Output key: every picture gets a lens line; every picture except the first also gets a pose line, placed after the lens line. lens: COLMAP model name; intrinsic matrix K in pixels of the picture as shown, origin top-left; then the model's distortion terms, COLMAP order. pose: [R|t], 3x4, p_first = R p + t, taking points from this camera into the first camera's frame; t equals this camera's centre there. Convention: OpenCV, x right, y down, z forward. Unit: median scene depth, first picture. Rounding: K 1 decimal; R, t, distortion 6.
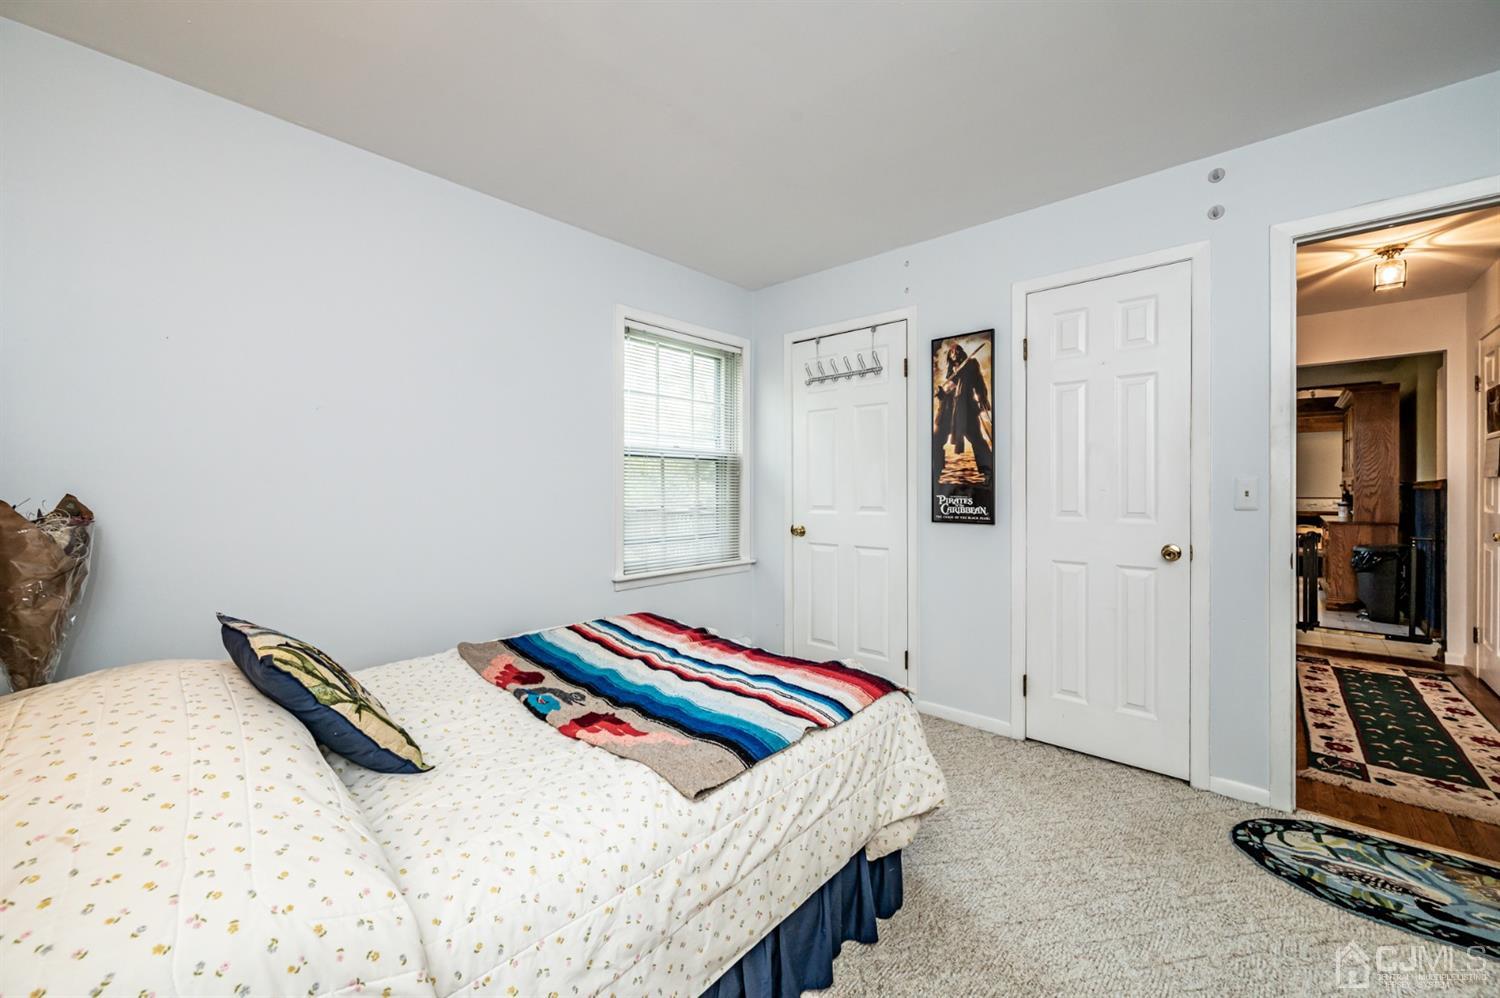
lens RADIAL K [[589.8, 0, 750.1], [0, 589.8, 491.6], [0, 0, 1]] dist [0.001516, -0.000297]
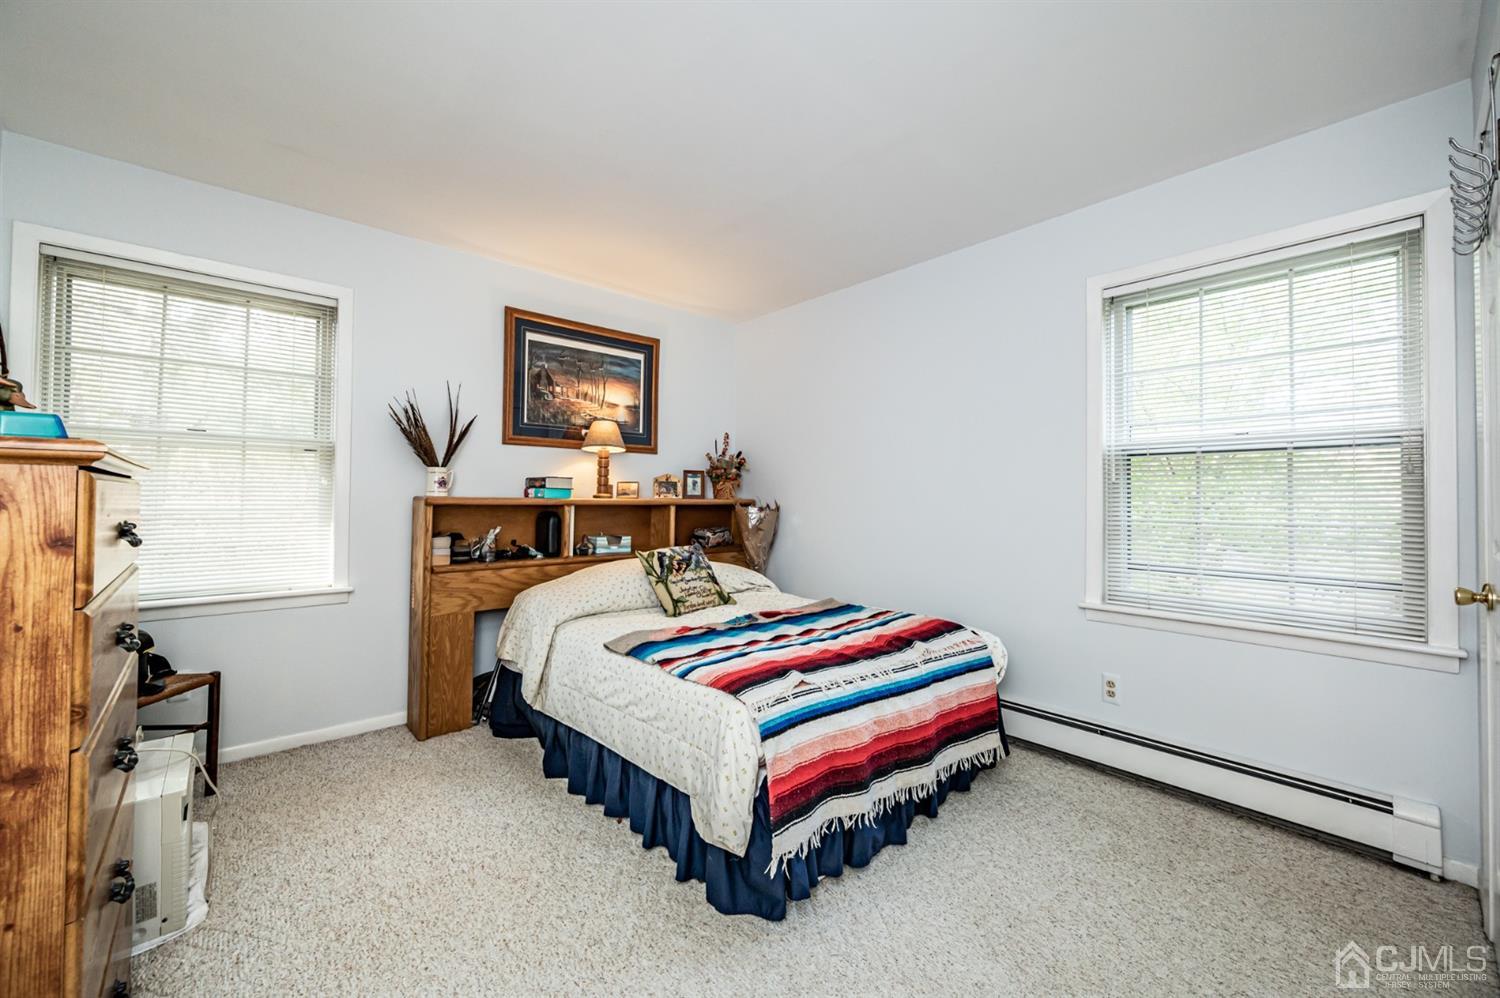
lens RADIAL K [[589.8, 0, 748.8], [0, 589.8, 495.2], [0, 0, 1]] dist [0.001516, -0.000297]
pose [[-0.109328, -0.008493, -0.993969, 0.606763], [-0.010212, 0.999920, -0.007420, 0.002580], [0.993953, 0.009340, -0.109406, 0.555998]]
